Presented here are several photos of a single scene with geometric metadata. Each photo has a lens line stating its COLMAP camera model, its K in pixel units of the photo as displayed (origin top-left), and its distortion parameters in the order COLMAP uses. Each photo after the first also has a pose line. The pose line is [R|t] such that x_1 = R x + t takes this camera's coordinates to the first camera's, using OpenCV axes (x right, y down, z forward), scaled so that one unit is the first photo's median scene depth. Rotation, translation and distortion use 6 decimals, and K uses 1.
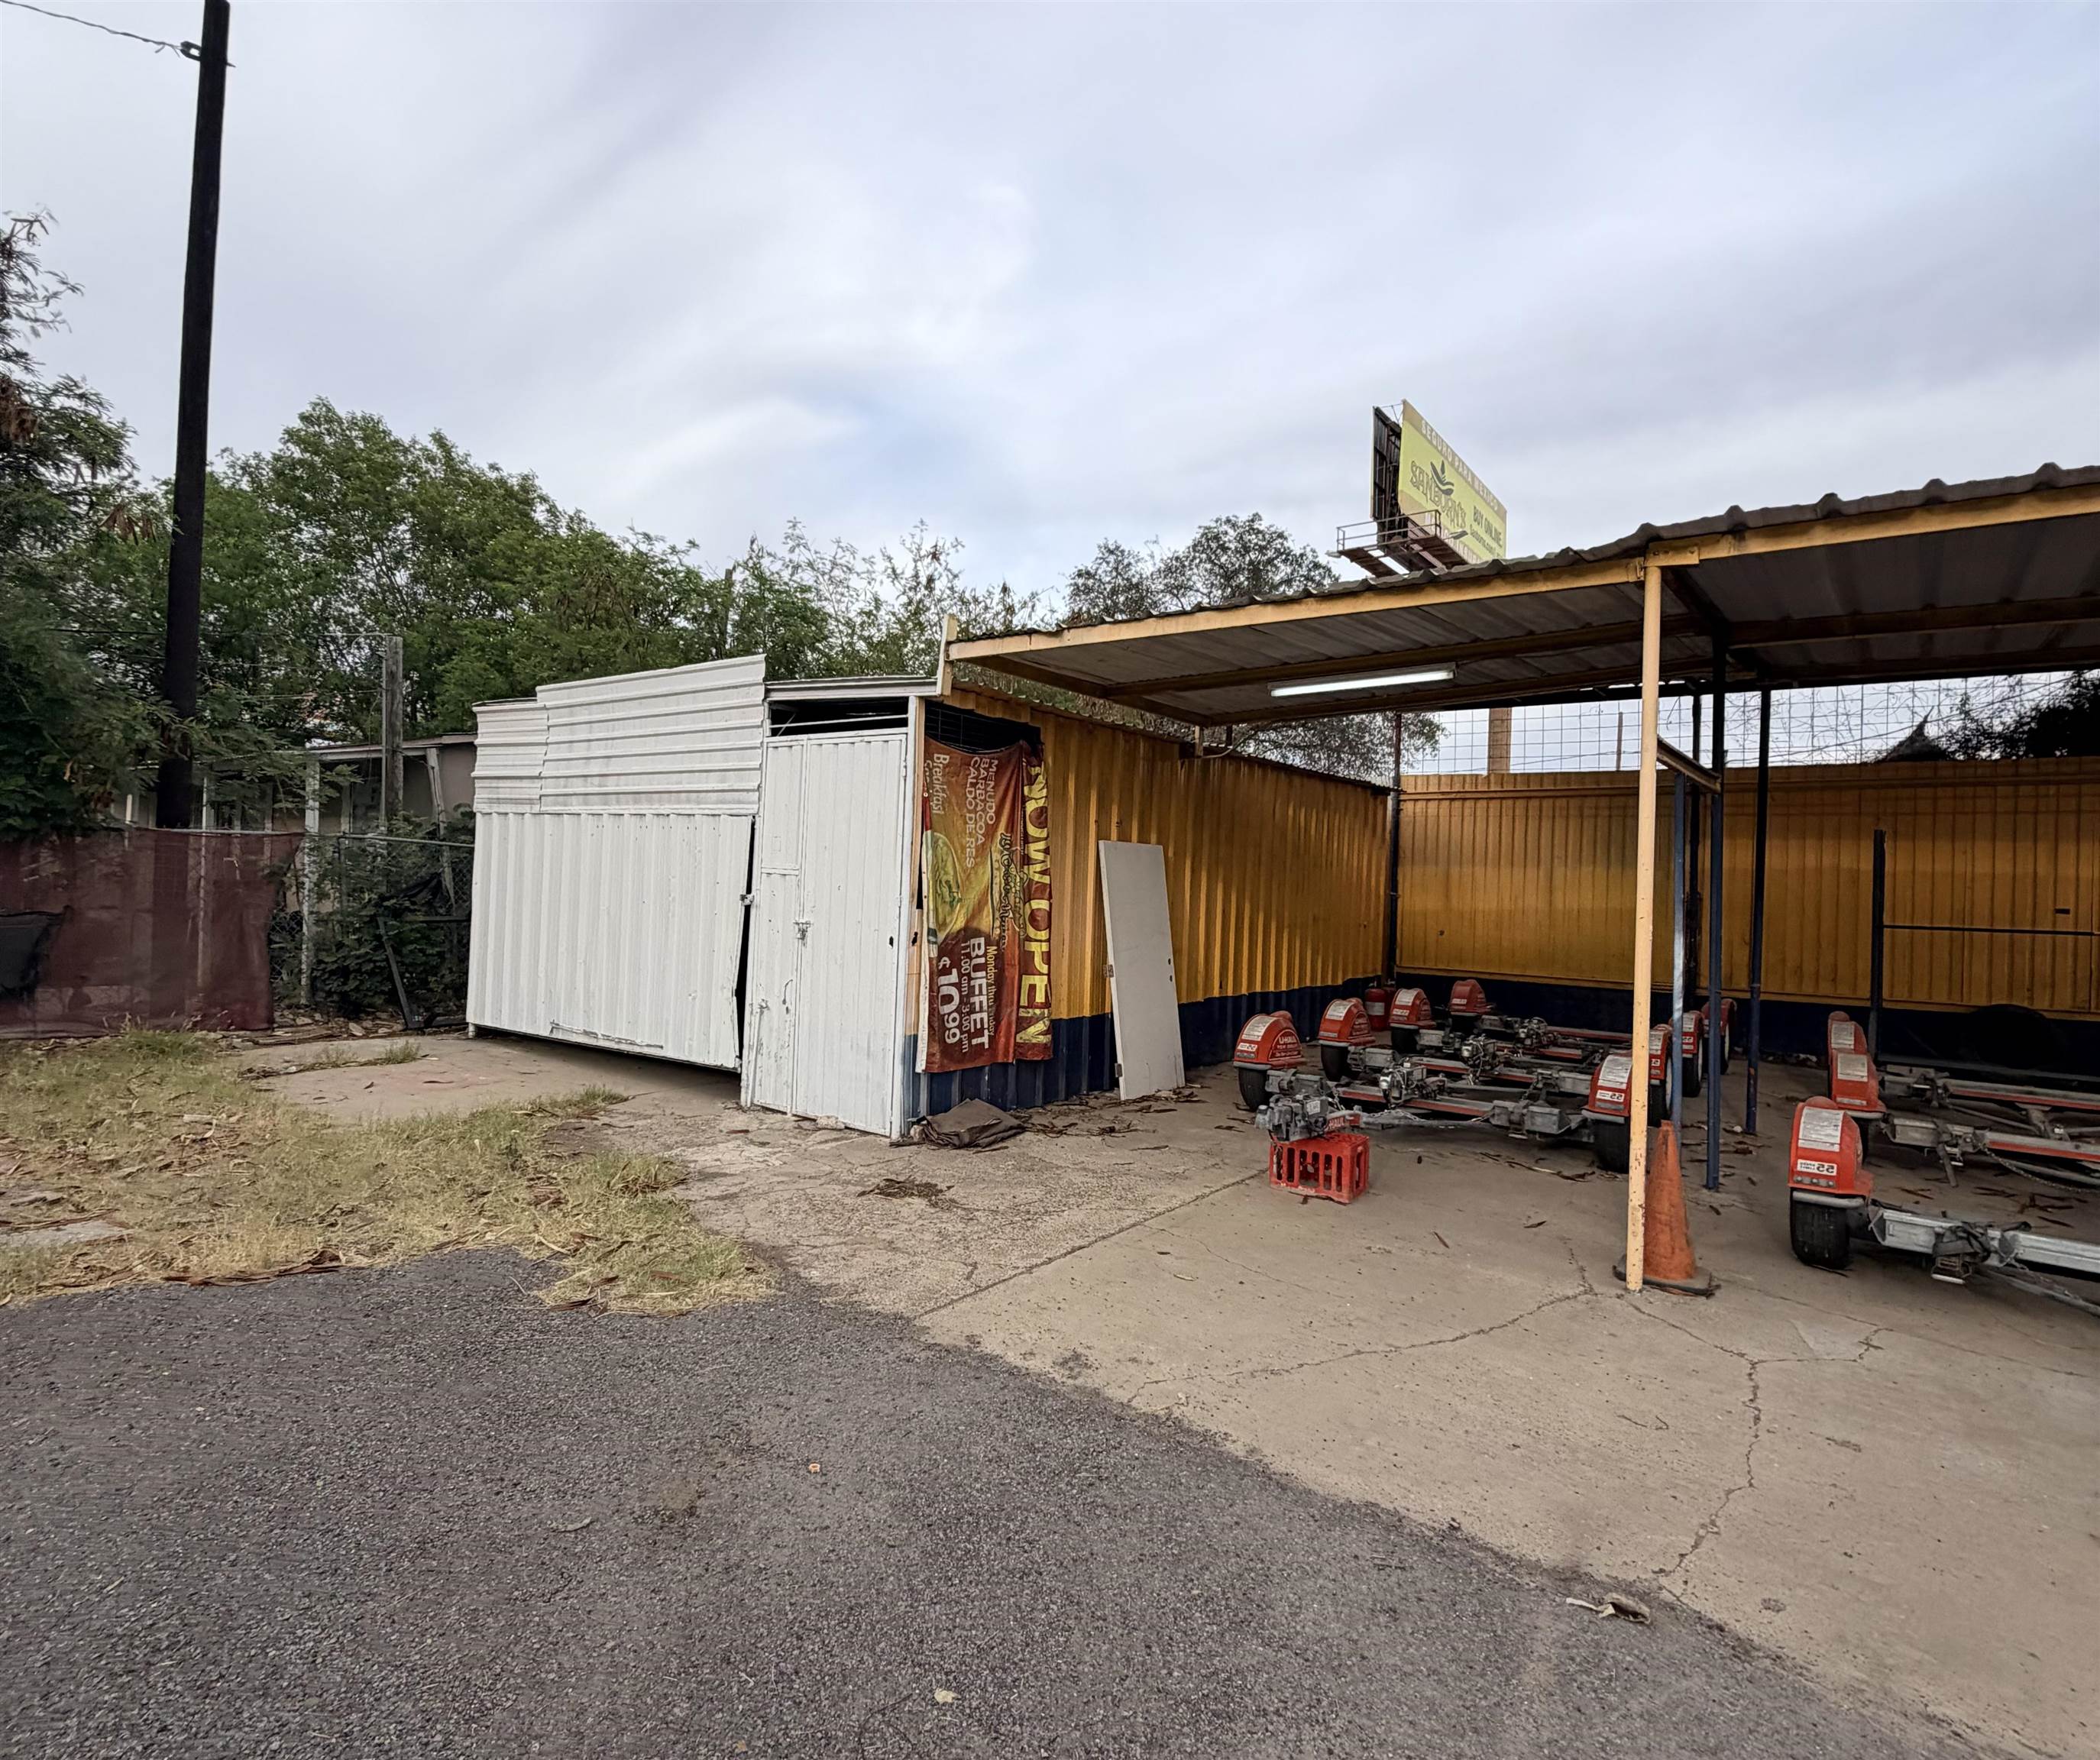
lens RADIAL K [[1104.6, 0, 1048.9], [0, 1104.6, 856.8], [0, 0, 1]] dist [0.002617, 0.000877]
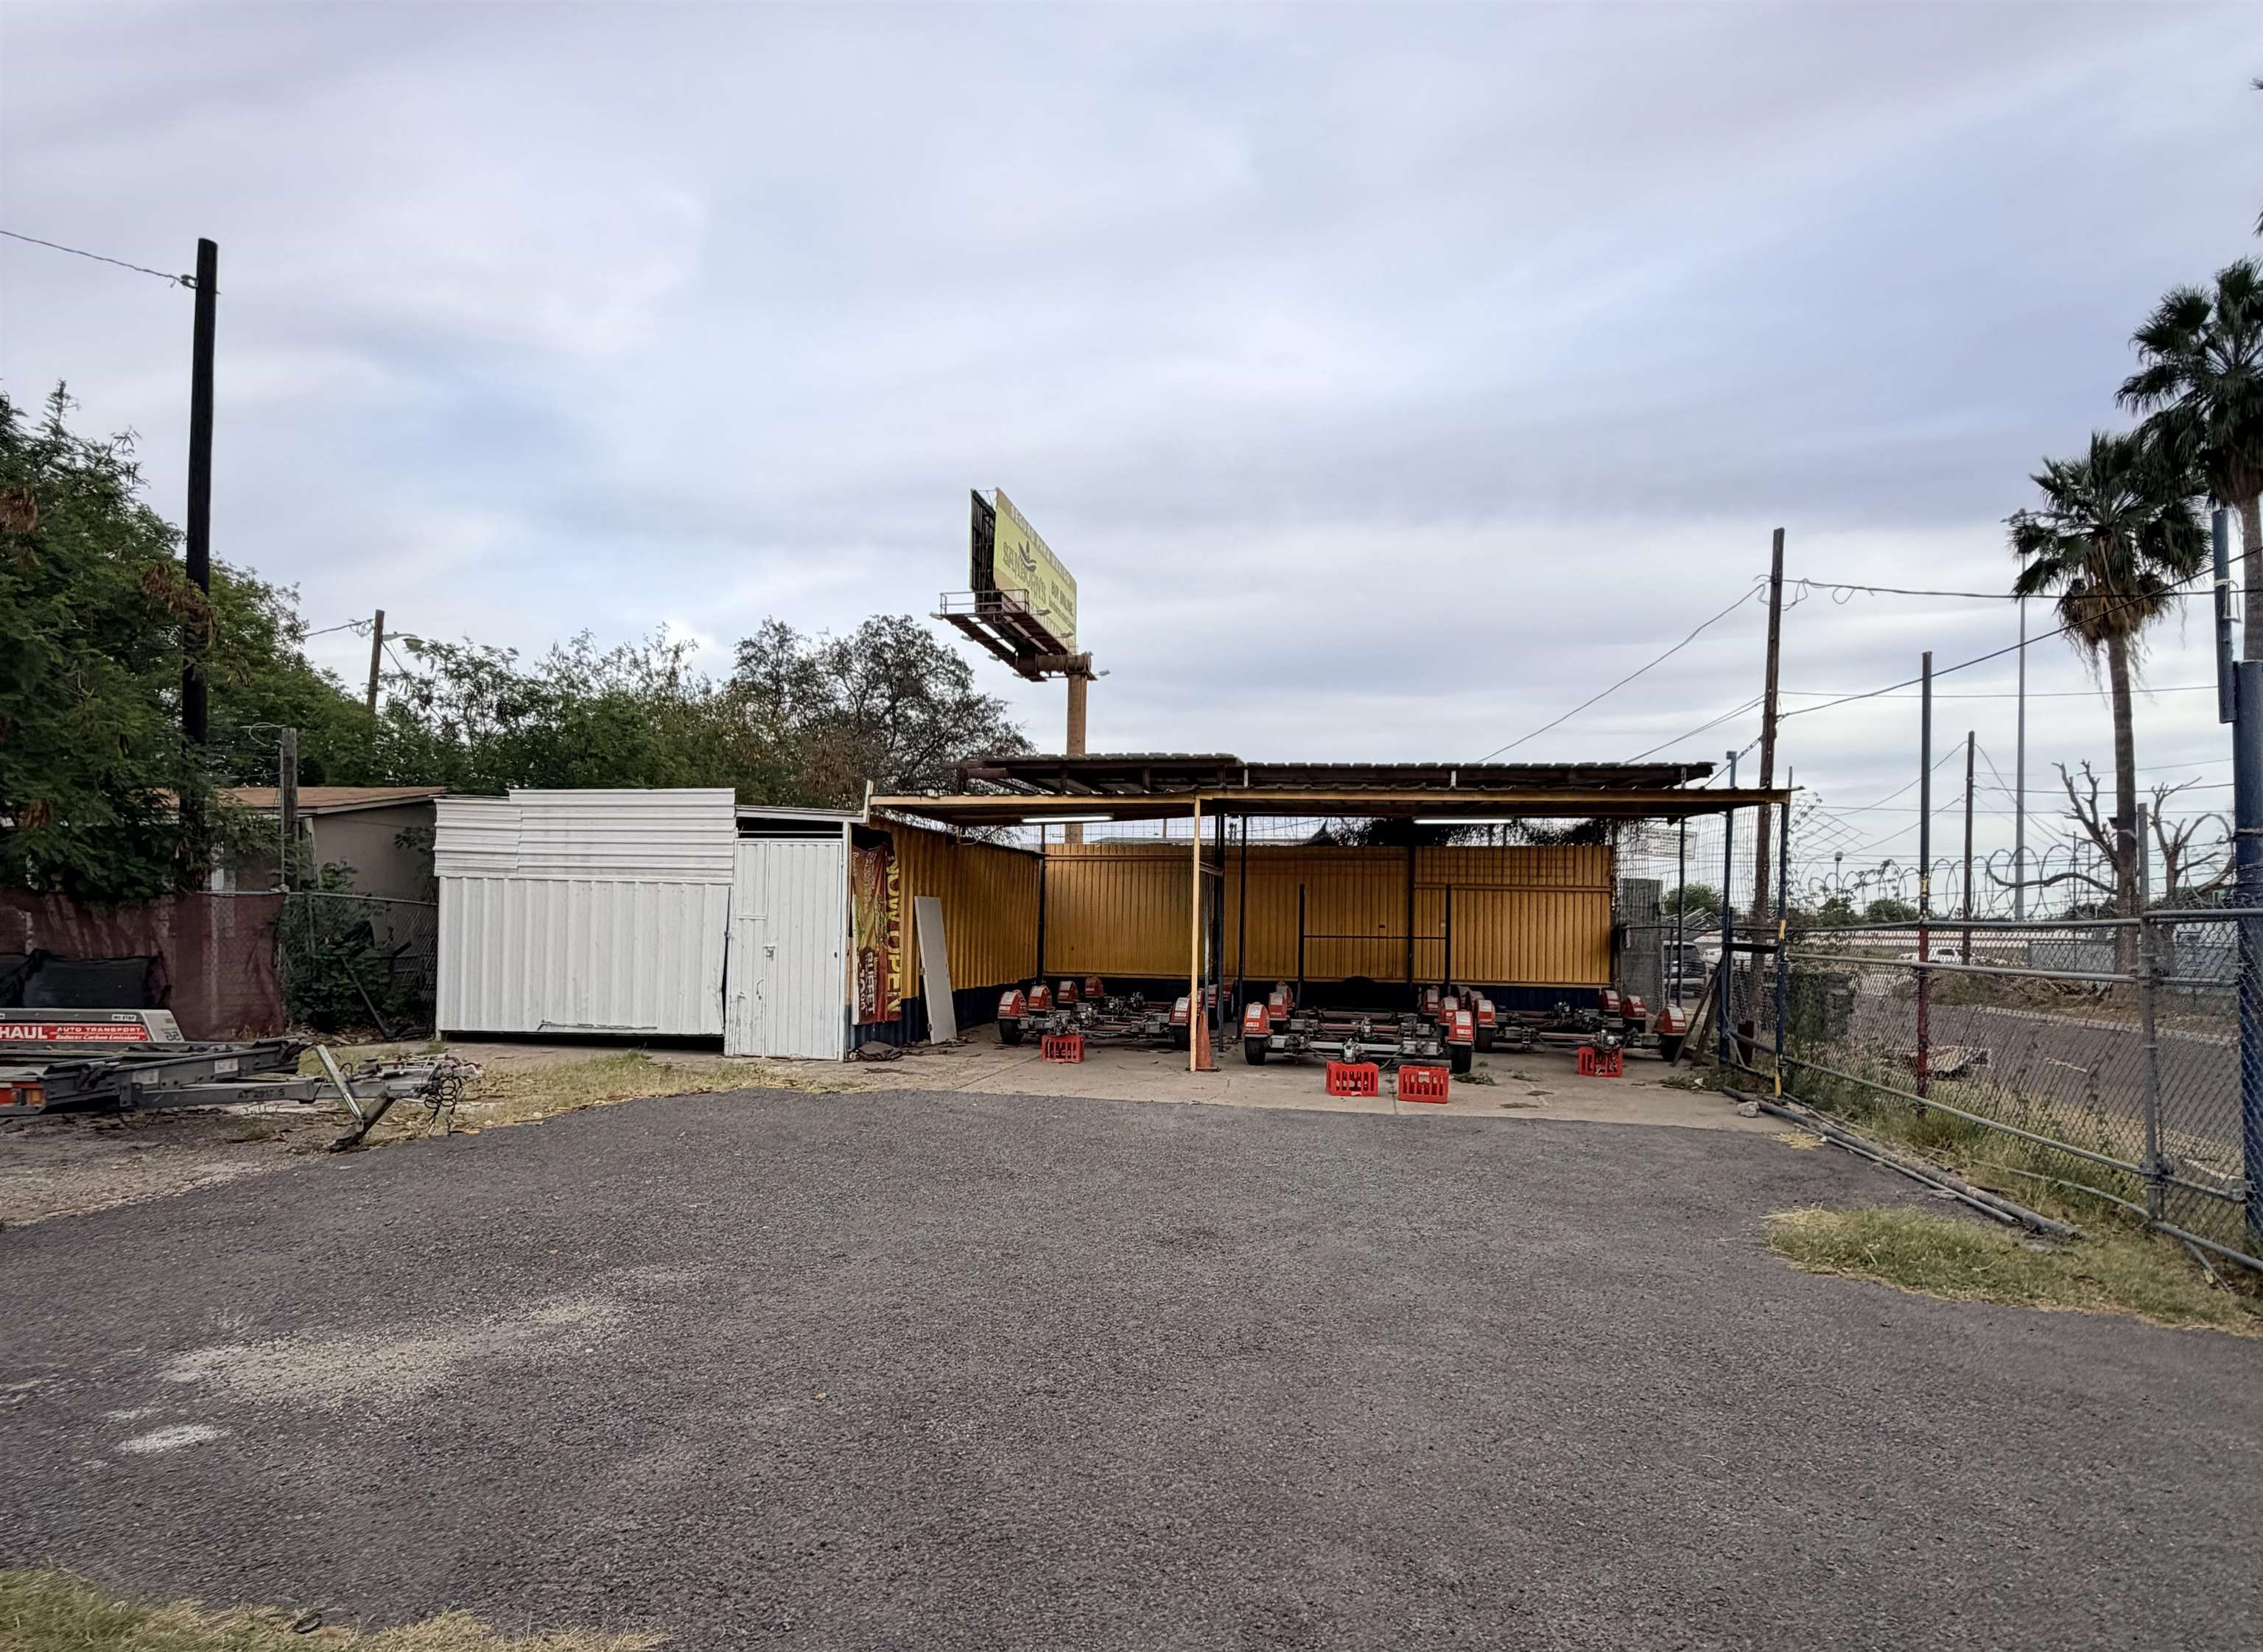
lens RADIAL K [[1068.3, 0, 1132.5], [0, 1068.3, 912.0], [0, 0, 1]] dist [0.000159, 0.000077]
pose [[0.902440, -0.013316, 0.430609, -0.369174], [0.004047, 0.999740, 0.022433, -0.026336], [-0.430796, -0.018502, 0.902260, -0.655784]]
